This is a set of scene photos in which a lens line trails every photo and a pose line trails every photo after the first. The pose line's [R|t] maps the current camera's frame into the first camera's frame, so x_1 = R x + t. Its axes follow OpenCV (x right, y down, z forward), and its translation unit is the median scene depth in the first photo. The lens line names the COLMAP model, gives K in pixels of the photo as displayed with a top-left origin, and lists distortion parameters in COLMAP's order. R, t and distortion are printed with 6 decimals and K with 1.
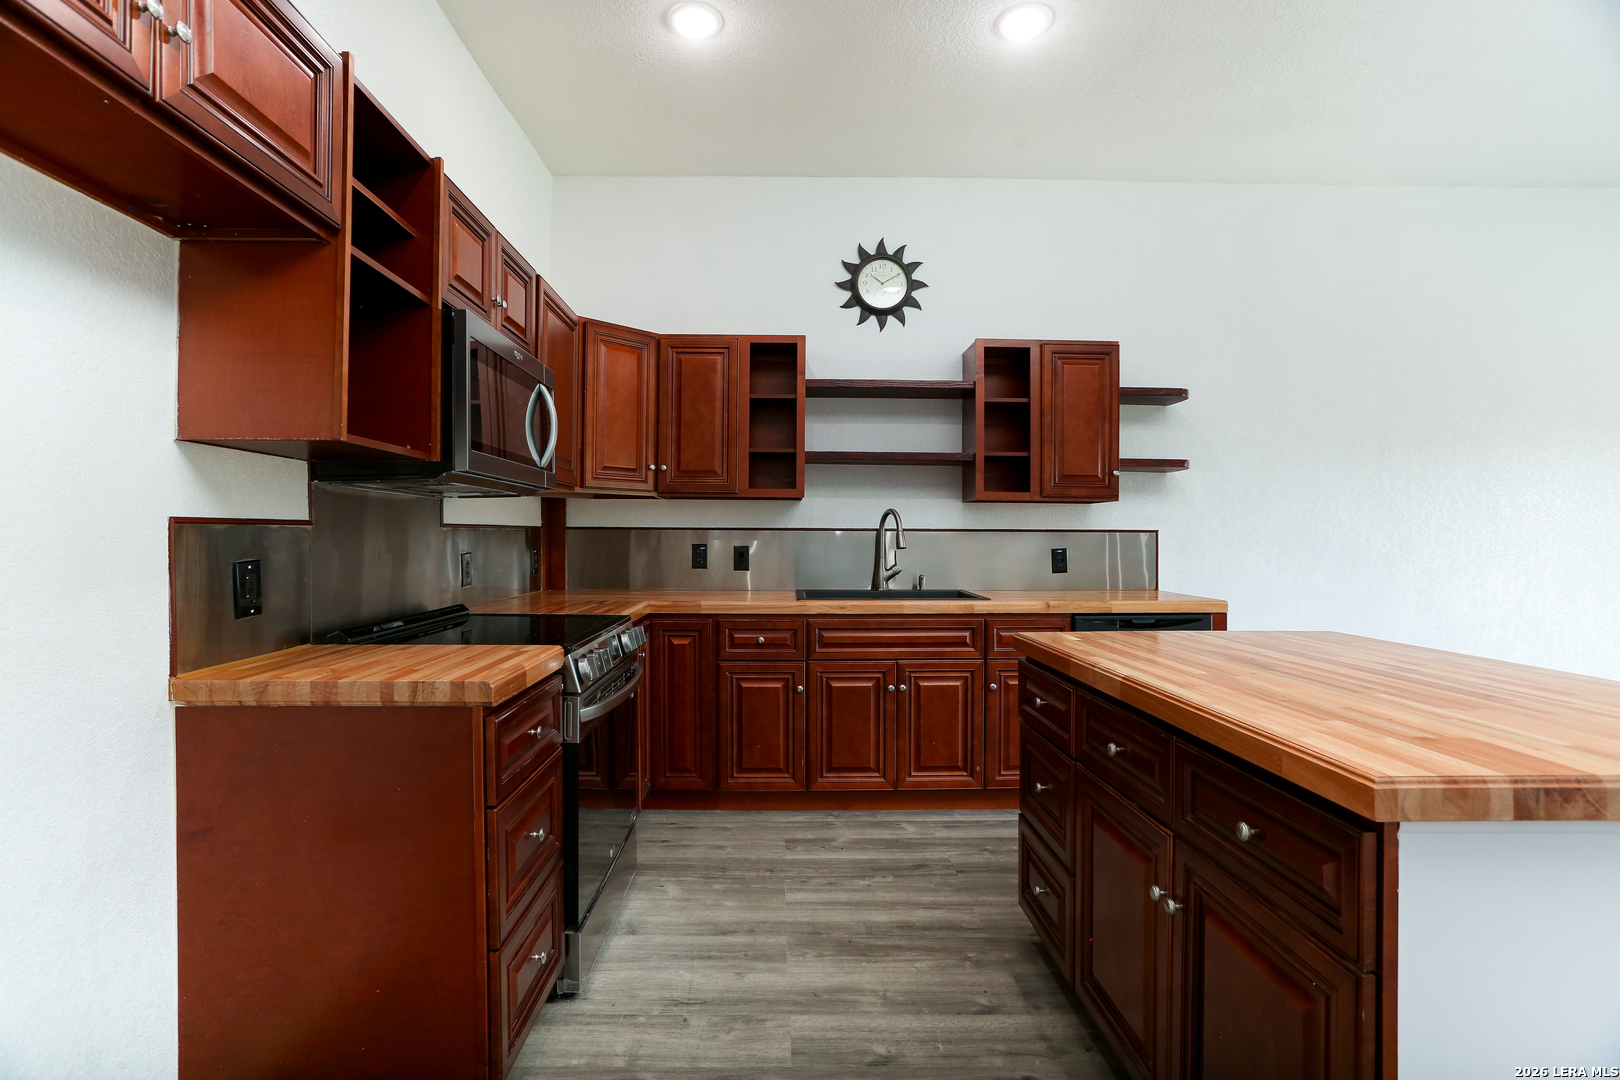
lens RADIAL K [[785.1, 0, 797.9], [0, 785.1, 532.6], [0, 0, 1]] dist [-0.002747, 0.006891]
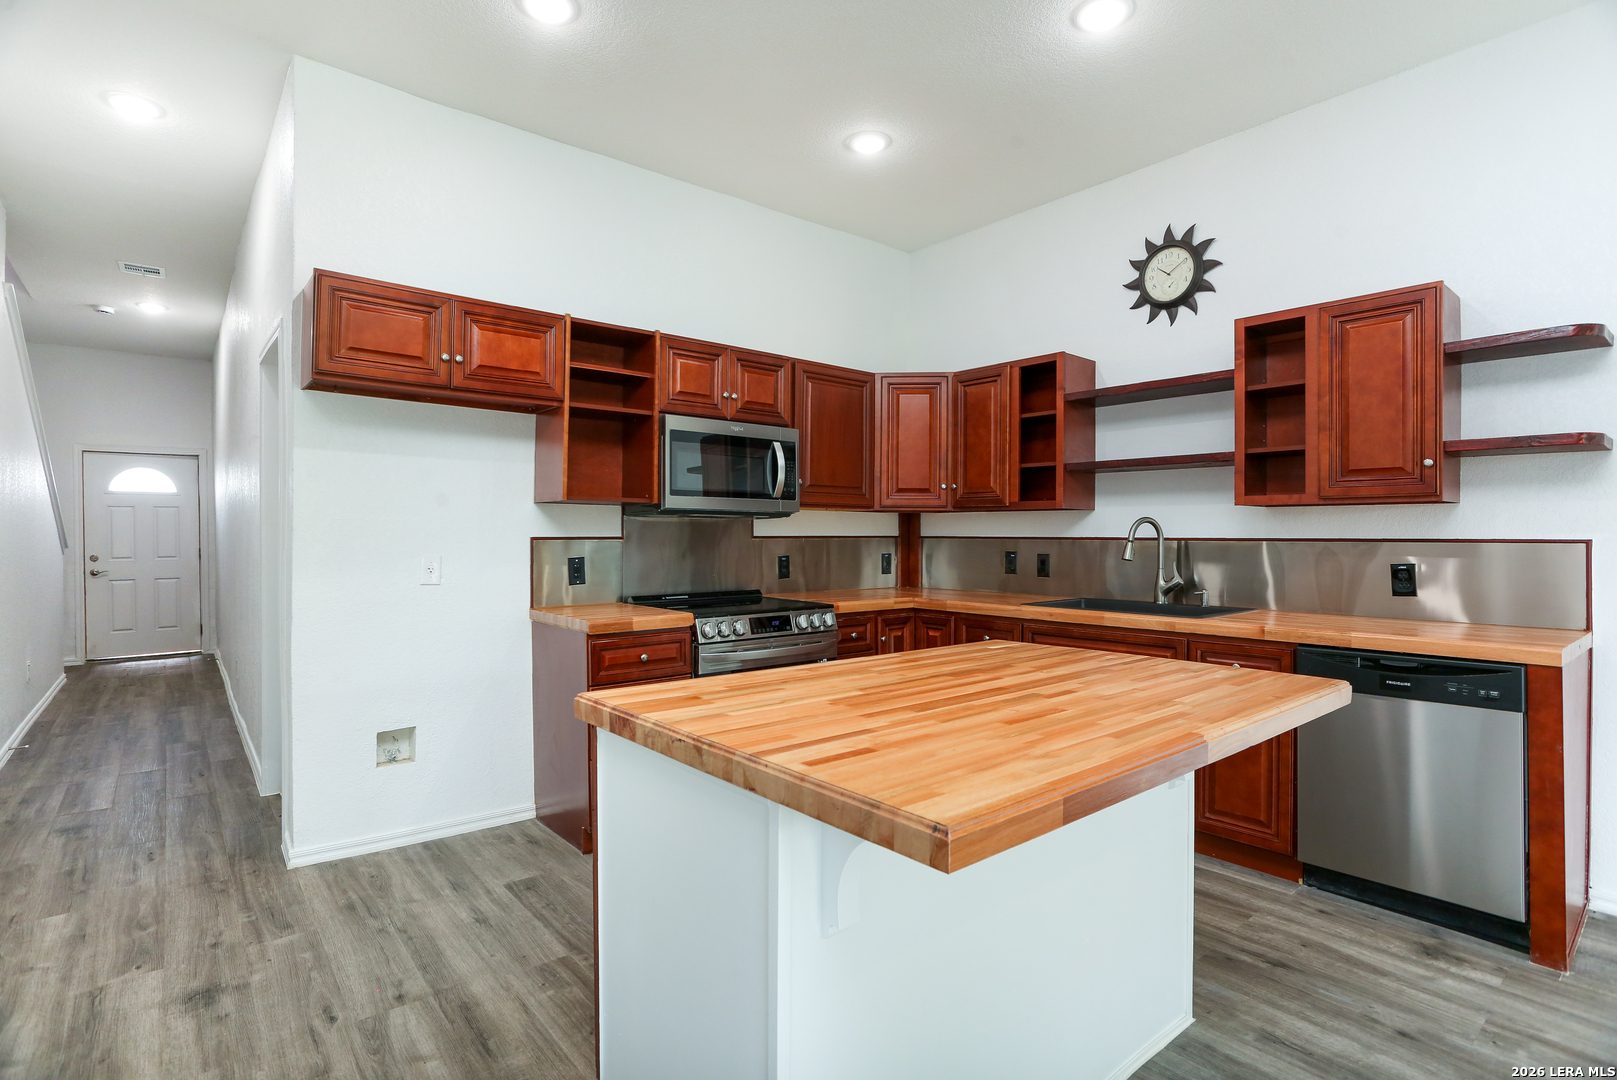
lens RADIAL K [[797.3, 0, 800.4], [0, 797.3, 550.6], [0, 0, 1]] dist [-0.040657, 0.005428]
pose [[0.617260, 0.011390, -0.786677, 0.616820], [0.002151, 0.999867, 0.016165, -0.006451], [0.786756, -0.011670, 0.617154, 0.084121]]
